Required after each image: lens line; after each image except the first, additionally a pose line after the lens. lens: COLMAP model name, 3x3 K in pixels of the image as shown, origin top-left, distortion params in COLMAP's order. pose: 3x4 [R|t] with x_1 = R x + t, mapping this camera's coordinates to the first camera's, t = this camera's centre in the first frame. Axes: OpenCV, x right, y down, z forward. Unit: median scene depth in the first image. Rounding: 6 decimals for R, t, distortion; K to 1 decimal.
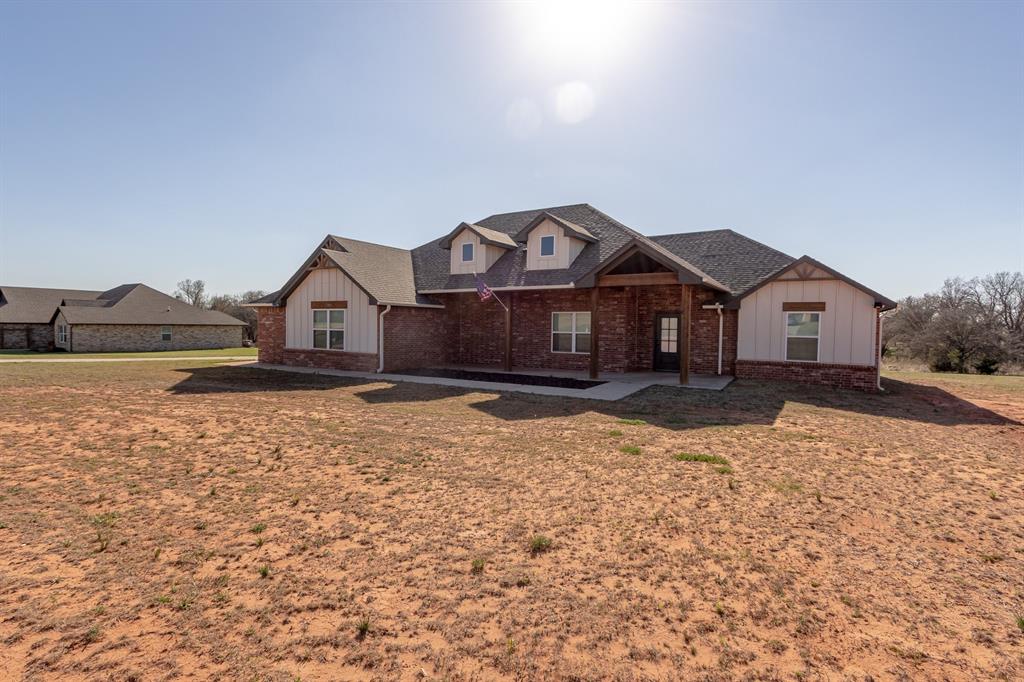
lens RADIAL K [[501.1, 0, 493.9], [0, 501.1, 331.2], [0, 0, 1]] dist [0.003748, 0.000390]
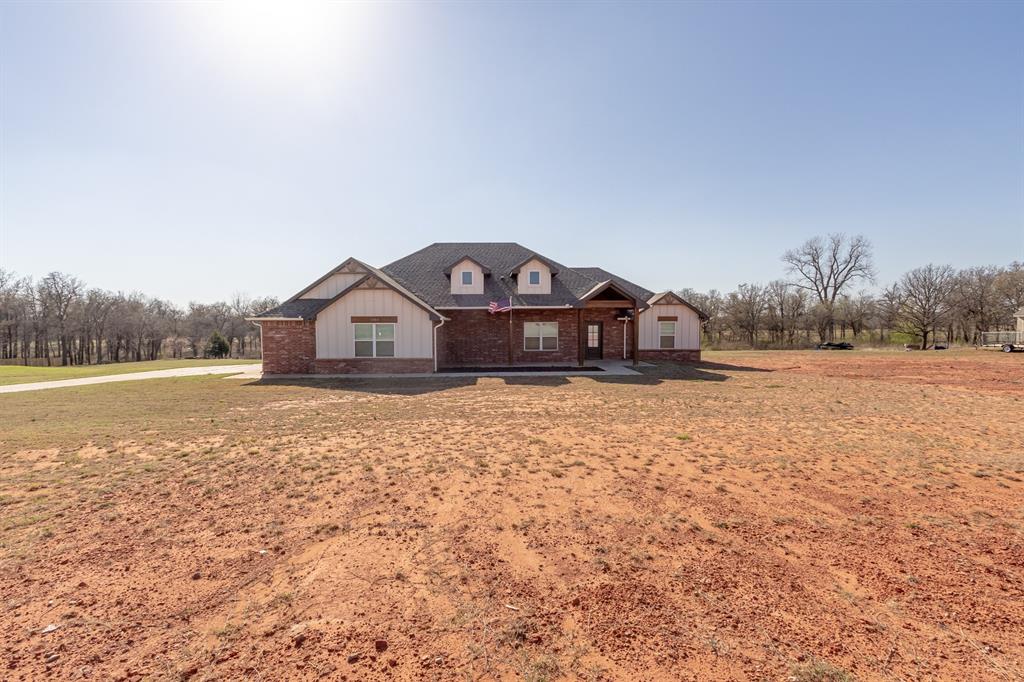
lens RADIAL K [[480.5, 0, 498.0], [0, 480.5, 342.5], [0, 0, 1]] dist [0.003282, -0.001580]
pose [[0.837017, -0.039261, 0.545766, -0.736941], [0.022866, 0.999061, 0.036802, -0.035122], [-0.546698, -0.018324, 0.837129, -0.112987]]
